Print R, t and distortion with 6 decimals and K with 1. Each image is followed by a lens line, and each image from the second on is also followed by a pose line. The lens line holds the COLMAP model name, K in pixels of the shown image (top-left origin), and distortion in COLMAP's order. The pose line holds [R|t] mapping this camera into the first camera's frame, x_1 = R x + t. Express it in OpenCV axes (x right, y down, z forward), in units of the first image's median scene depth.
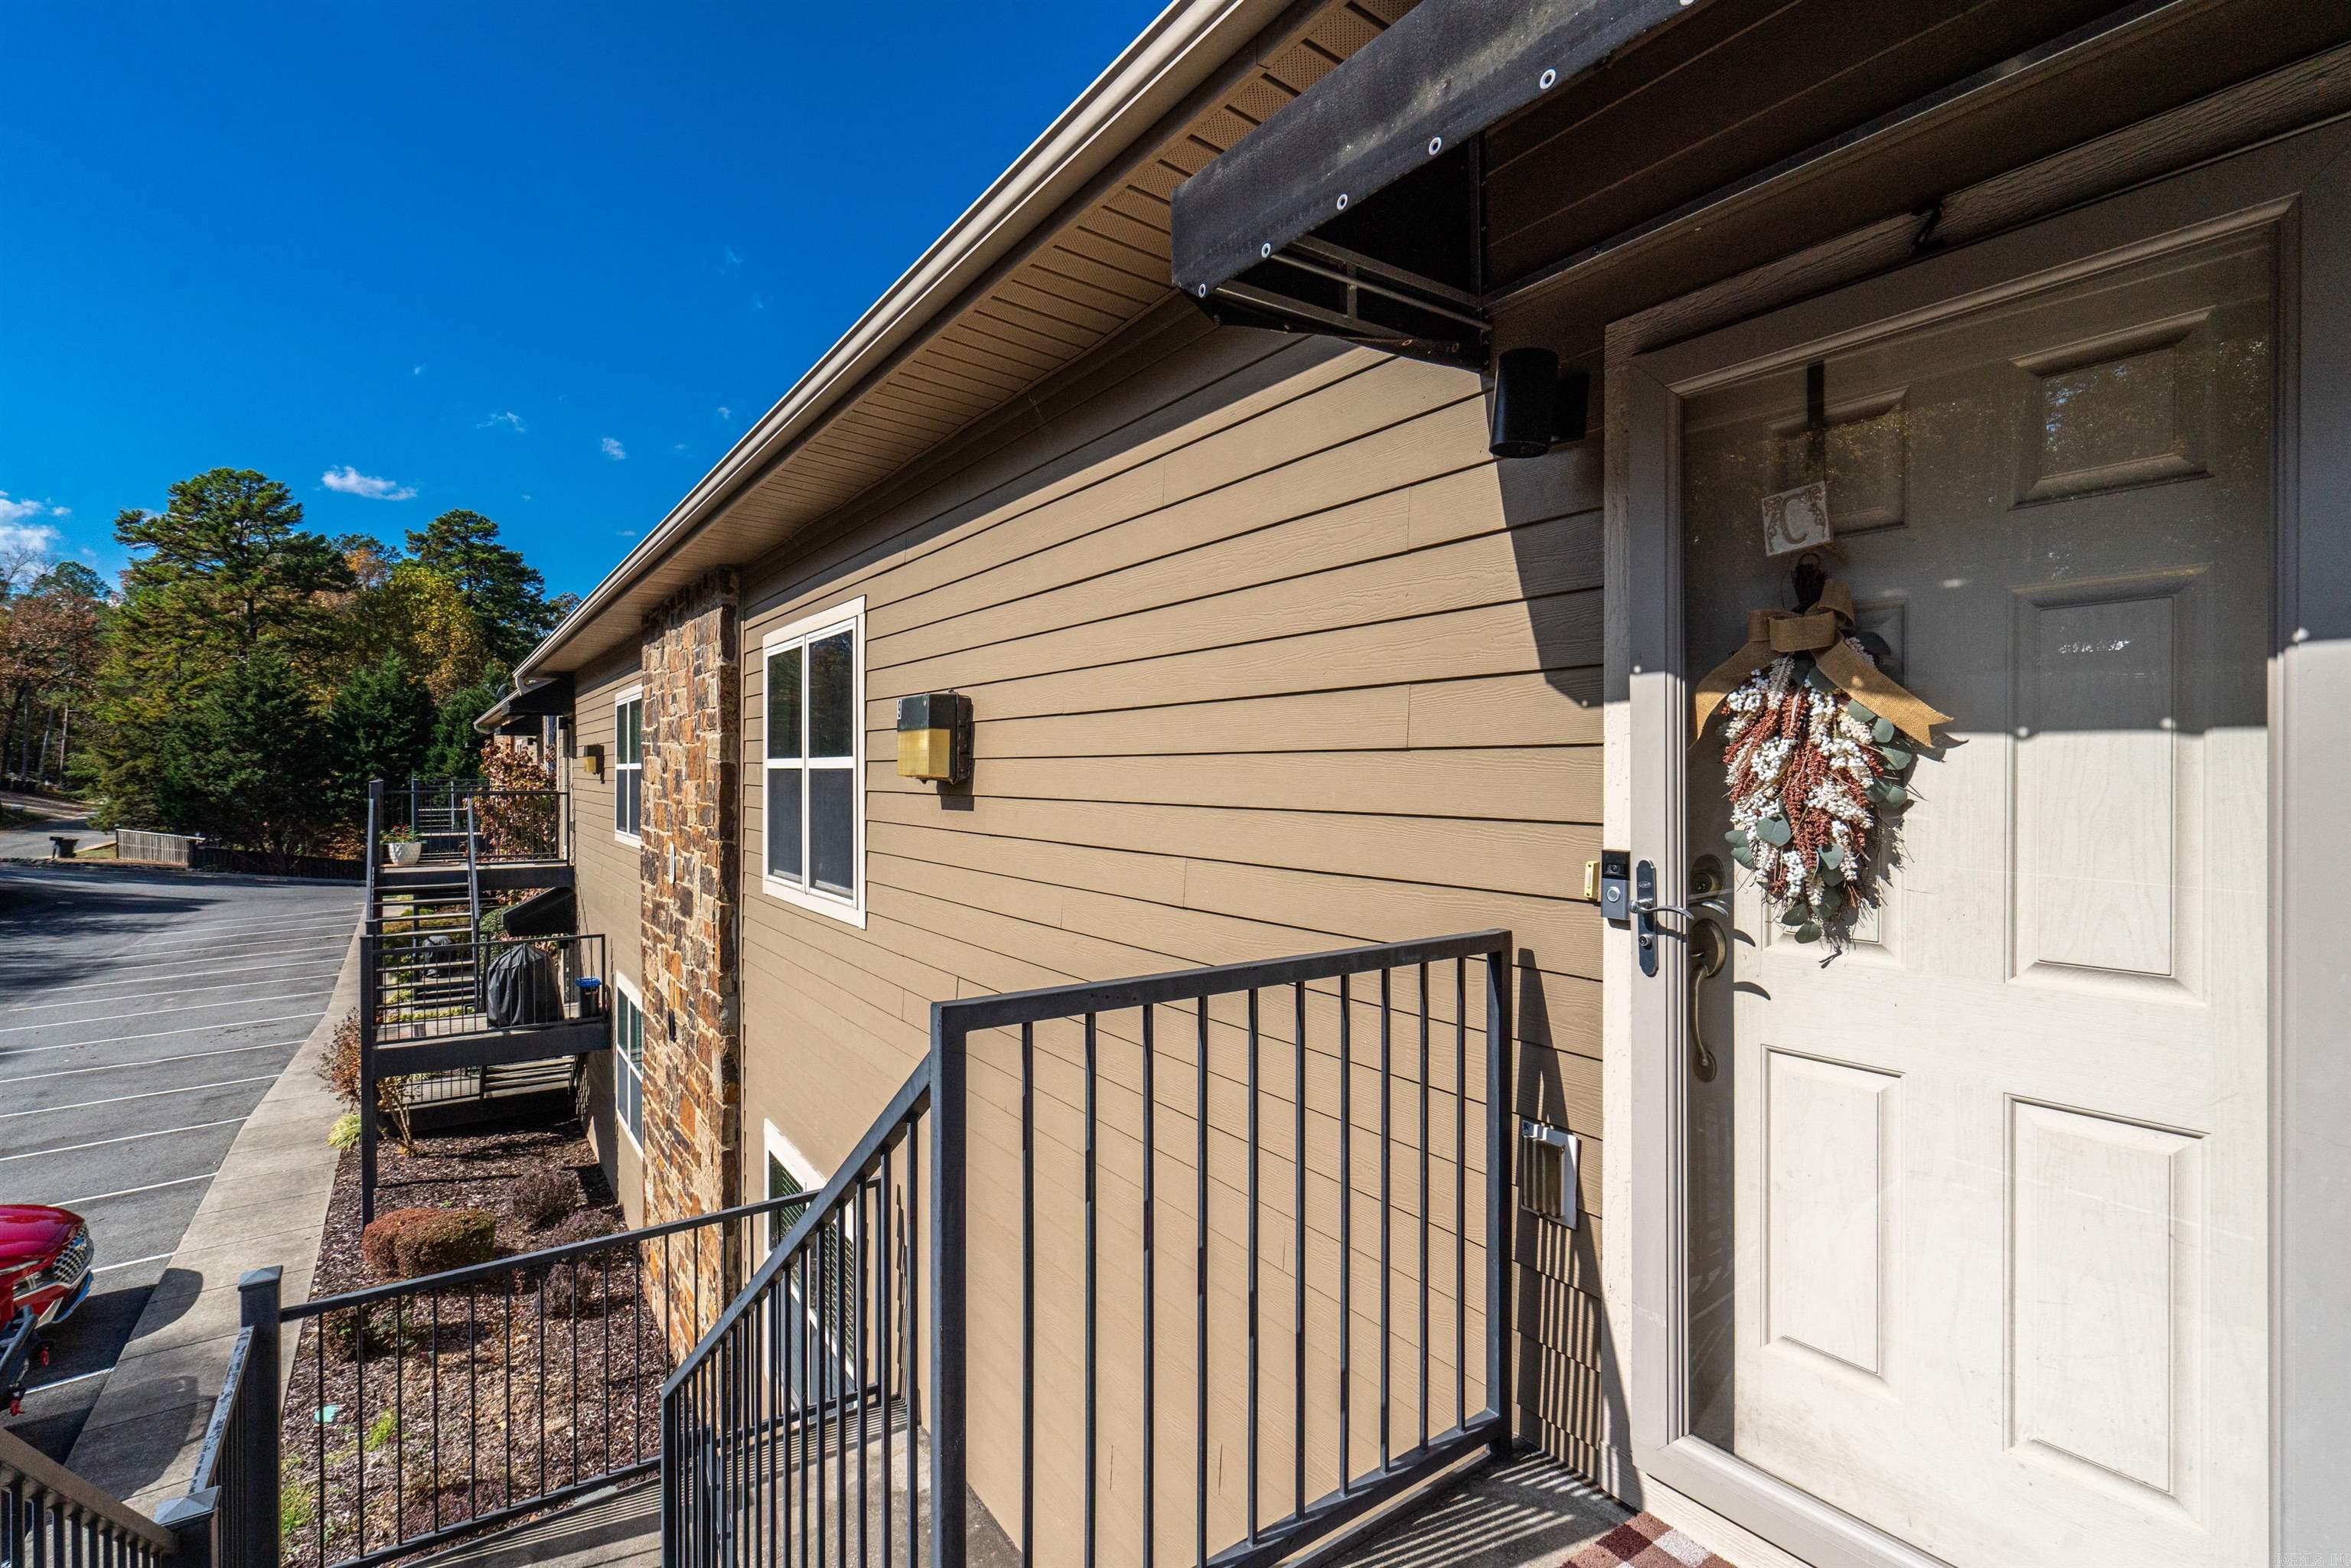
lens RADIAL K [[1077.2, 0, 1162.0], [0, 1077.2, 748.2], [0, 0, 1]] dist [0.000113, 0.001226]
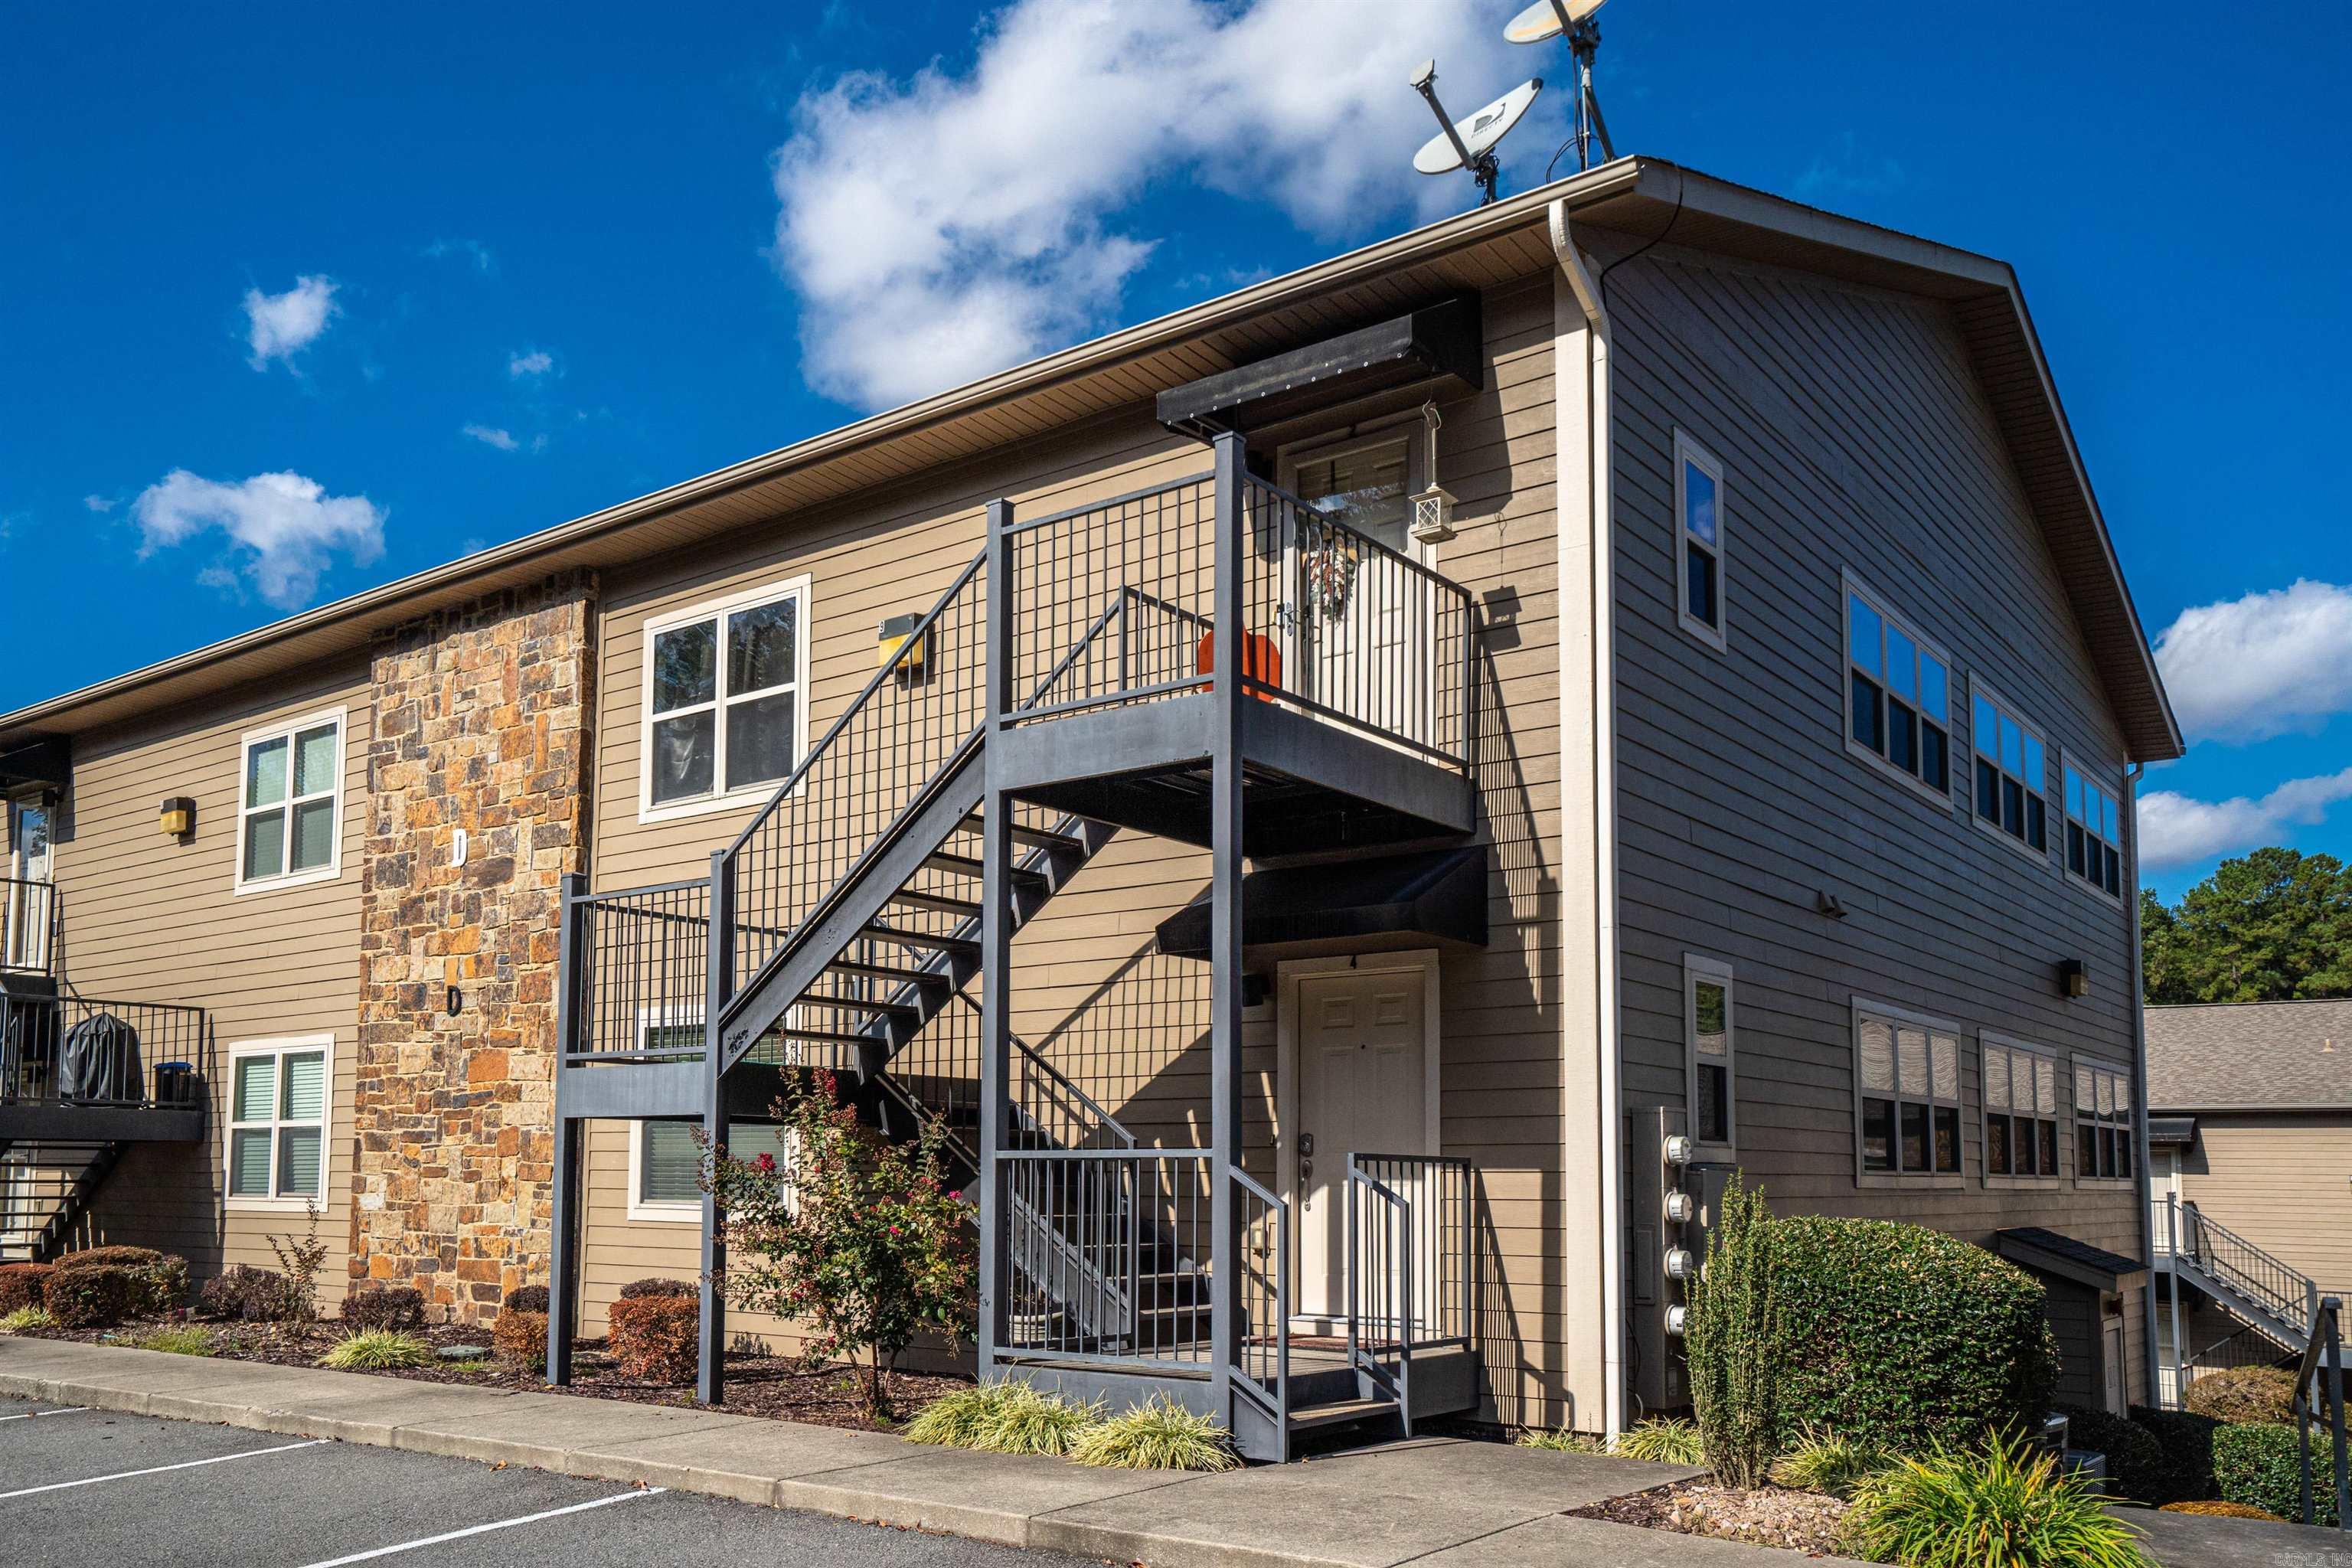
lens RADIAL K [[1848.7, 0, 1176.0], [0, 1848.7, 784.0], [0, 0, 1]] dist [0.030110, 0.001400]
pose [[0.953102, 0.058373, 0.296968, -1.504182], [-0.004445, 0.983818, -0.179114, 1.641616], [-0.302618, 0.169393, 0.937938, -4.047325]]
